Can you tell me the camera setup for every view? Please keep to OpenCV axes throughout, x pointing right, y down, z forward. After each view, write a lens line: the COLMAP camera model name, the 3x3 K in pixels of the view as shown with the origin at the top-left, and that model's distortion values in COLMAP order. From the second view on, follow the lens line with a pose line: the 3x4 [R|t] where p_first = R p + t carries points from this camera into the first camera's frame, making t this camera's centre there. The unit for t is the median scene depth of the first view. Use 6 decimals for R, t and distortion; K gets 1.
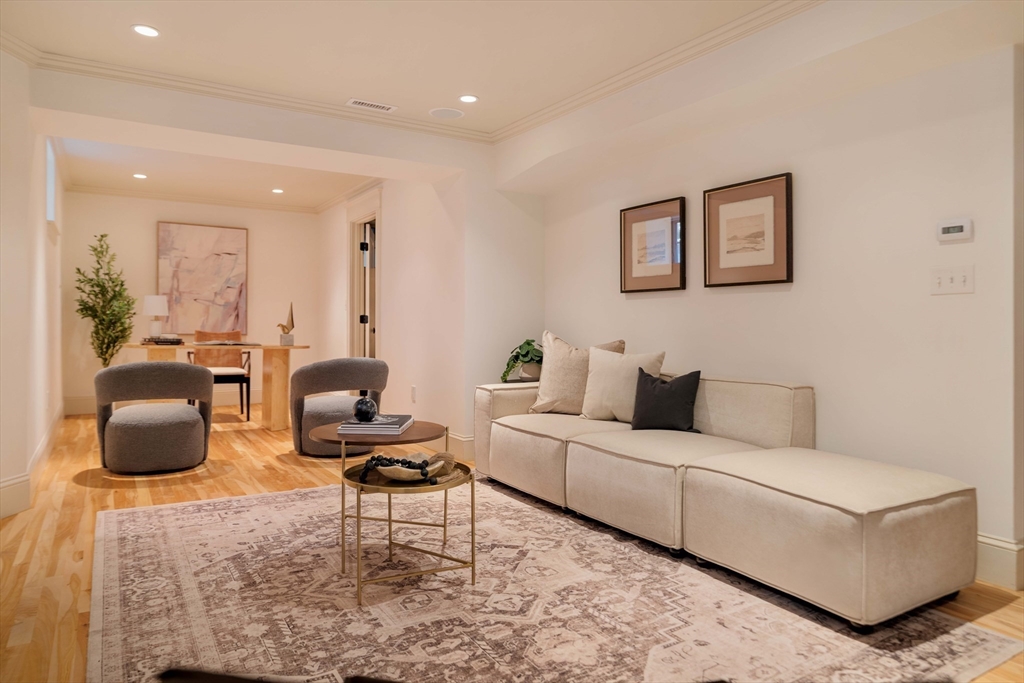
lens RADIAL K [[680.3, 0, 514.2], [0, 680.3, 332.6], [0, 0, 1]] dist [0.003105, -0.004557]
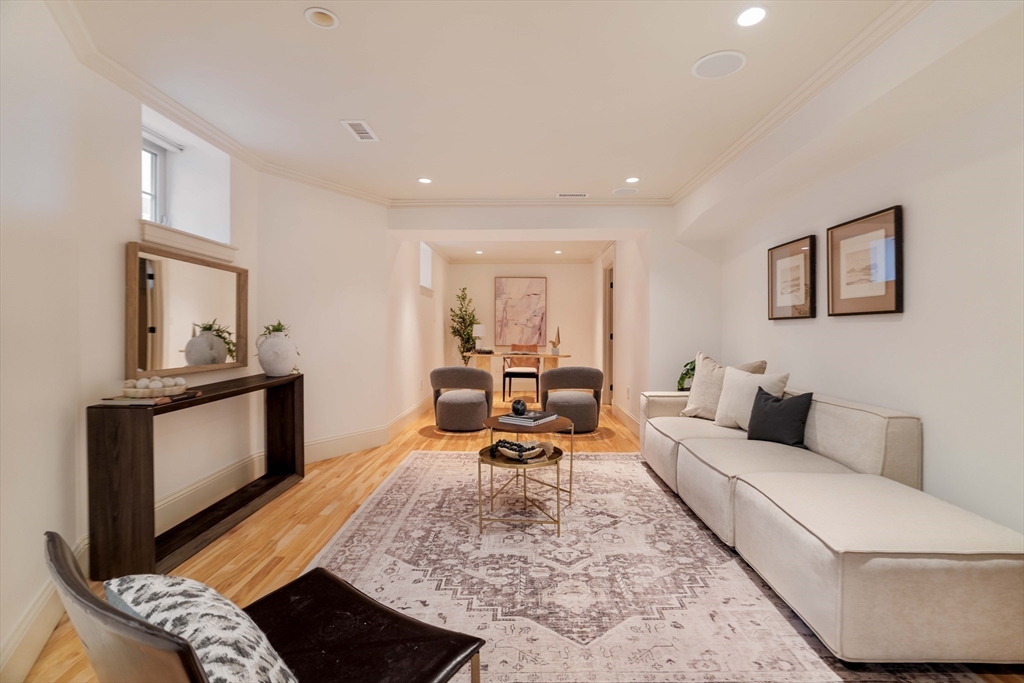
lens RADIAL K [[486.0, 0, 510.5], [0, 486.0, 341.0], [0, 0, 1]] dist [-0.005856, 0.001570]
pose [[0.834041, 0.002974, -0.551694, 0.329588], [0.002615, 0.999953, 0.009344, -0.041185], [0.551696, -0.009236, 0.833994, 0.074643]]
